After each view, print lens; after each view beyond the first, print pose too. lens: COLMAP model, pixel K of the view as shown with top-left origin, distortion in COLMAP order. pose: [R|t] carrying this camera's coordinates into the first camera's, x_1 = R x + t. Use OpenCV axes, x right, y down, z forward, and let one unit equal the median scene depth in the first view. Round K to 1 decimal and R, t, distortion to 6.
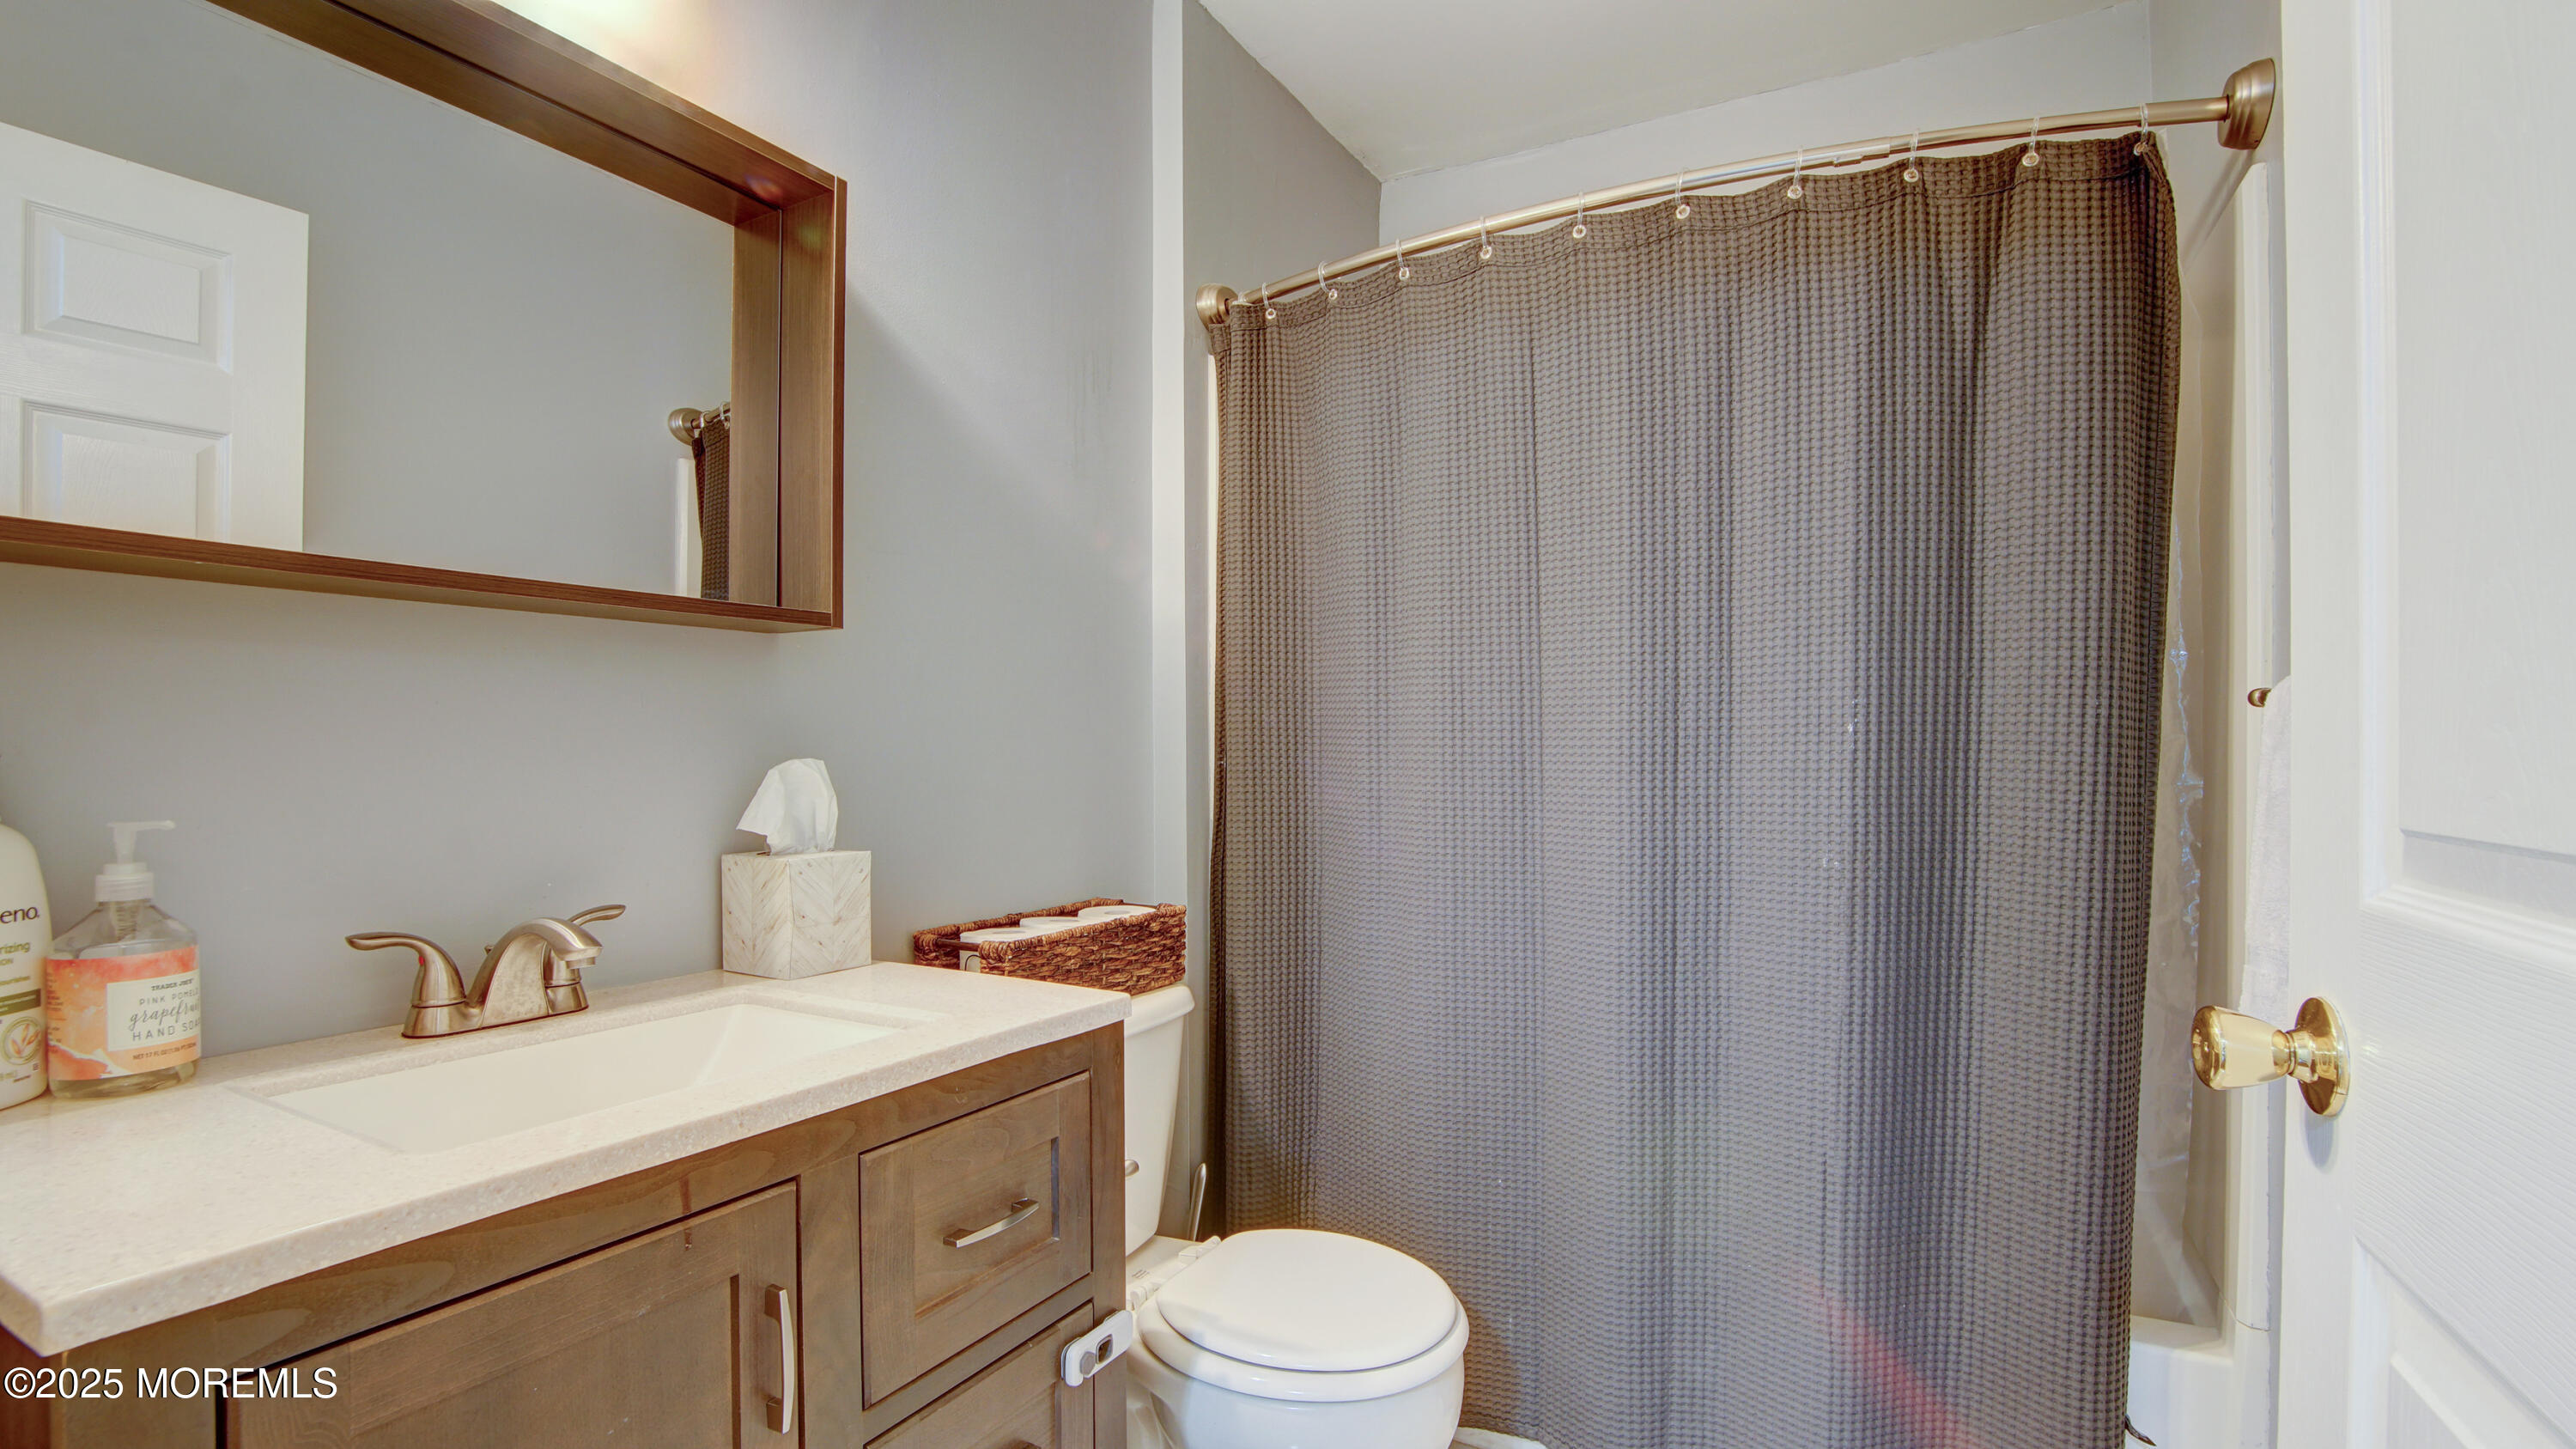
lens RADIAL K [[1152.8, 0, 1304.4], [0, 1152.8, 740.6], [0, 0, 1]] dist [-0.038500, 0.007645]
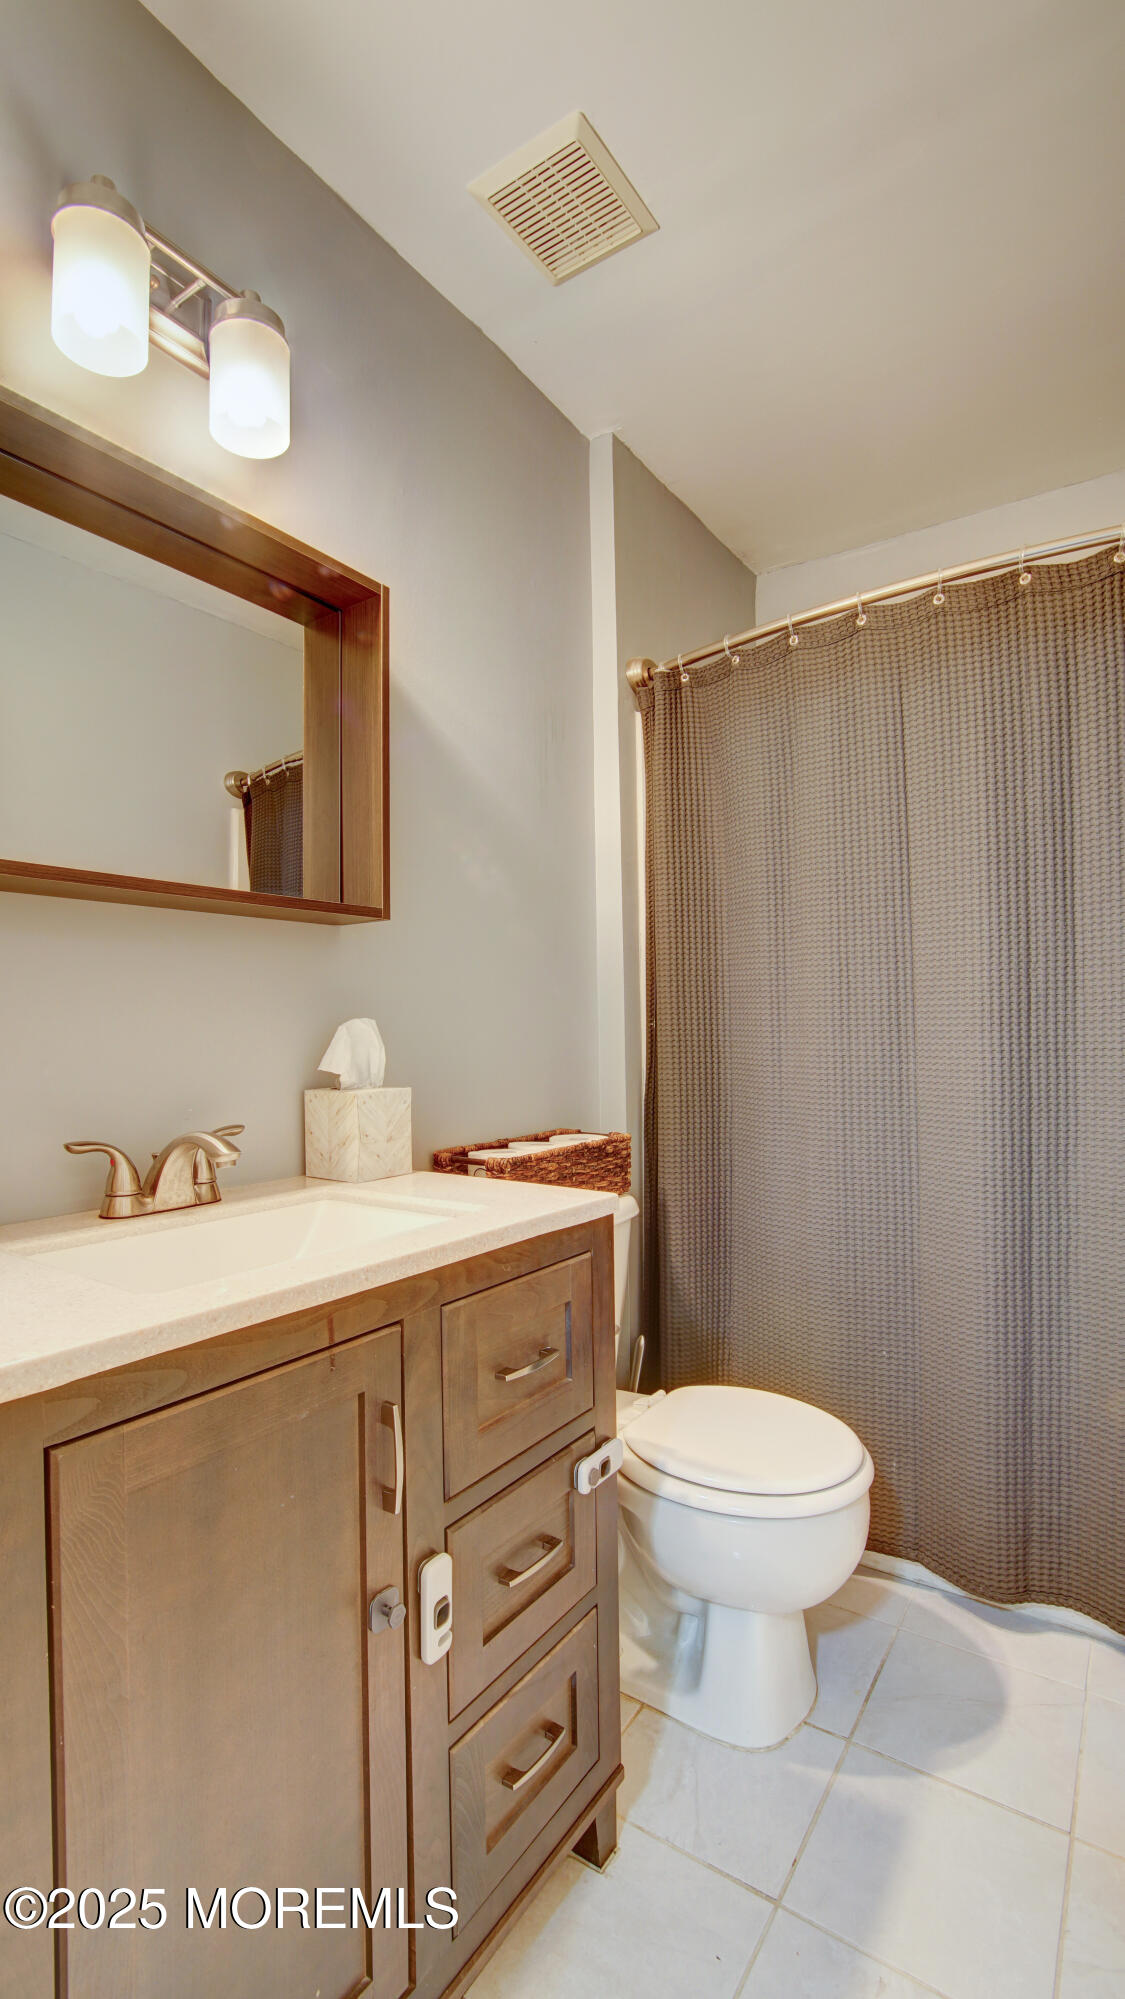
lens RADIAL K [[894.5, 0, 544.1], [0, 894.5, 1015.9], [0, 0, 1]] dist [-0.038500, 0.007645]
pose [[0.994423, -0.013061, -0.104653, -0.101684], [0.011534, 0.999818, -0.015183, 0.027438], [0.104832, 0.013891, 0.994393, -0.012012]]
